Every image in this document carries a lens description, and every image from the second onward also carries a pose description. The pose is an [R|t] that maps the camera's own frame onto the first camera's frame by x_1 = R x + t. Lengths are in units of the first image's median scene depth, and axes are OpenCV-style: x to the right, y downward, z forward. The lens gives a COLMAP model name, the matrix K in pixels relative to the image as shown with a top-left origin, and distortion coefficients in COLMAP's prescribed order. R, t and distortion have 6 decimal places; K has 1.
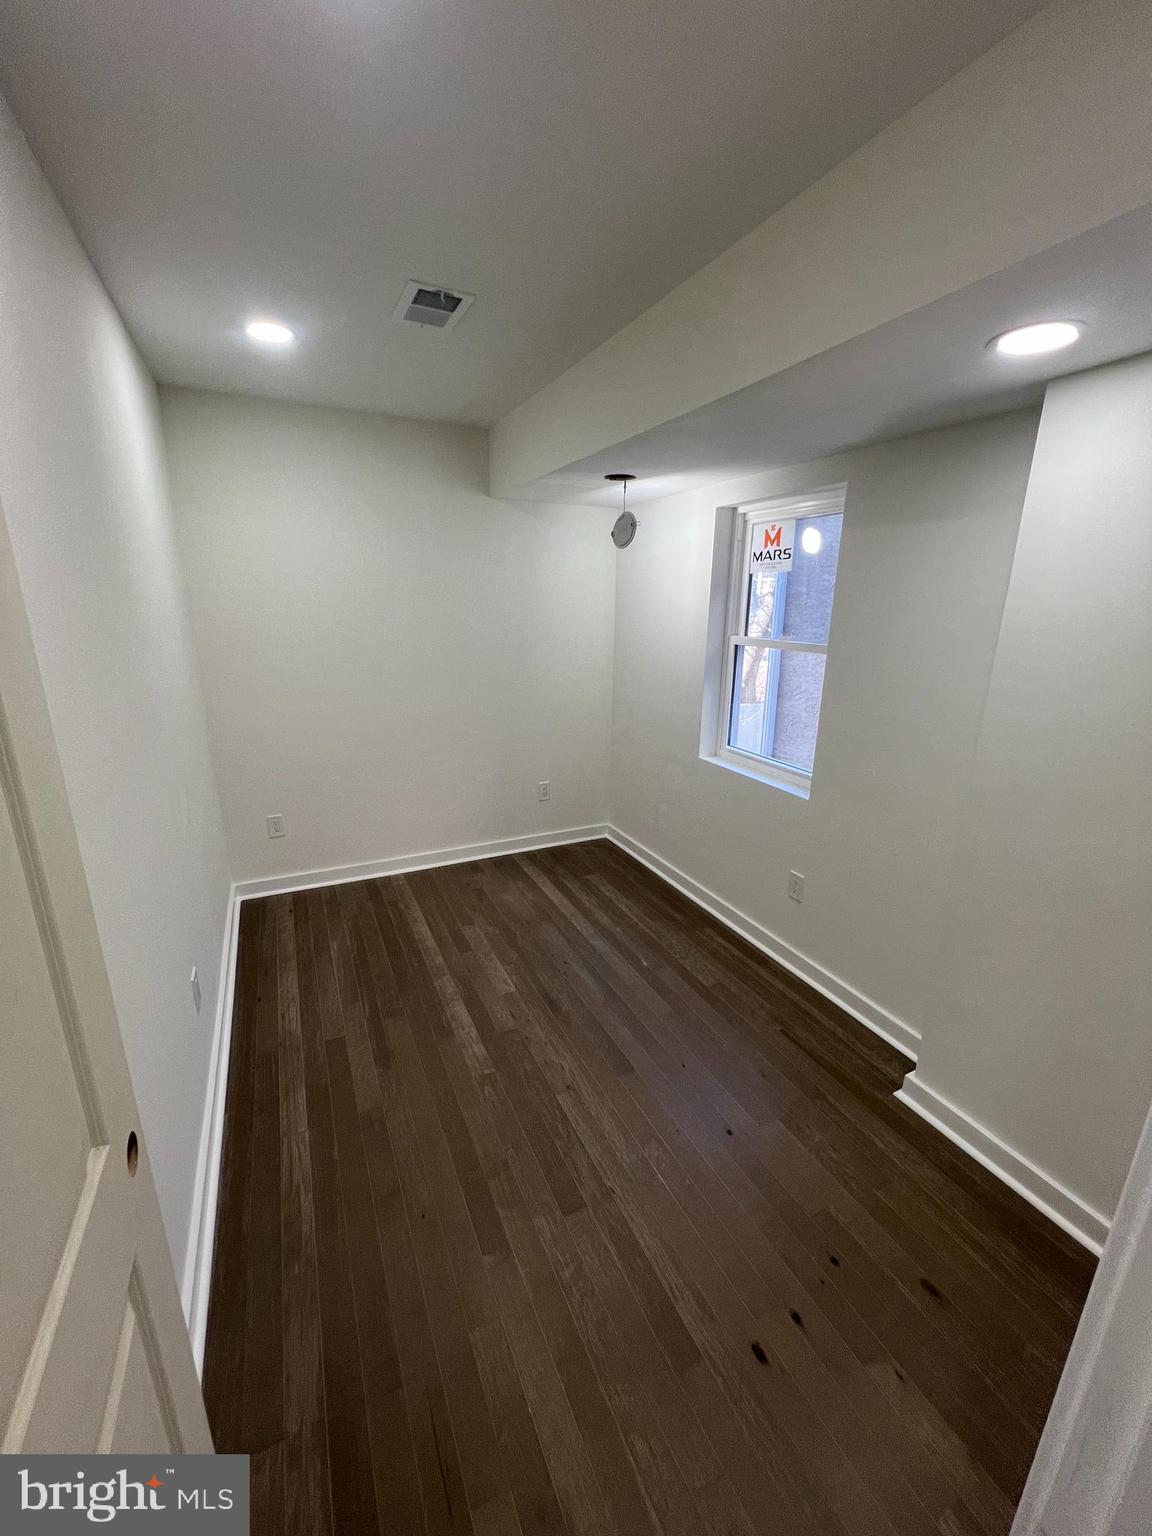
lens RADIAL K [[612.9, 0, 572.7], [0, 612.9, 768.1], [0, 0, 1]] dist [-0.000036, -0.000064]
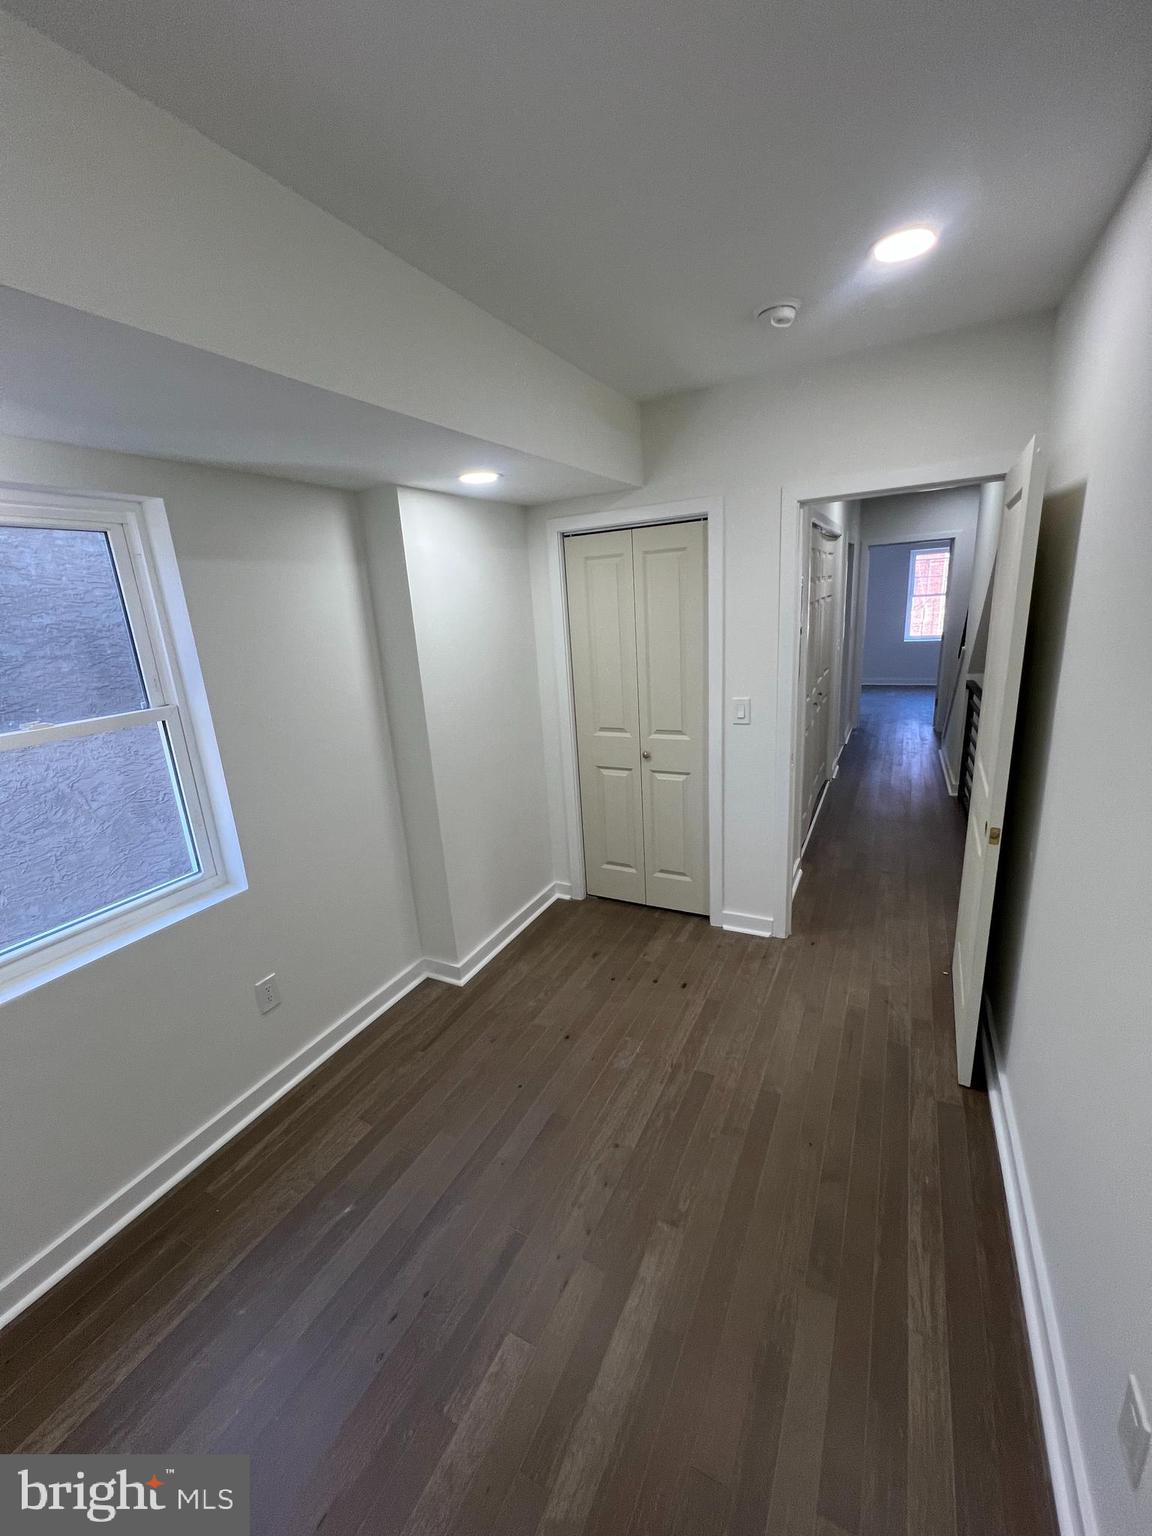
lens RADIAL K [[612.9, 0, 572.7], [0, 612.9, 768.1], [0, 0, 1]] dist [-0.000036, -0.000064]
pose [[-0.599996, -0.181171, 0.779219, -0.579159], [0.271951, 0.869825, 0.411639, -0.371047], [-0.752361, 0.458891, -0.472622, 1.211393]]
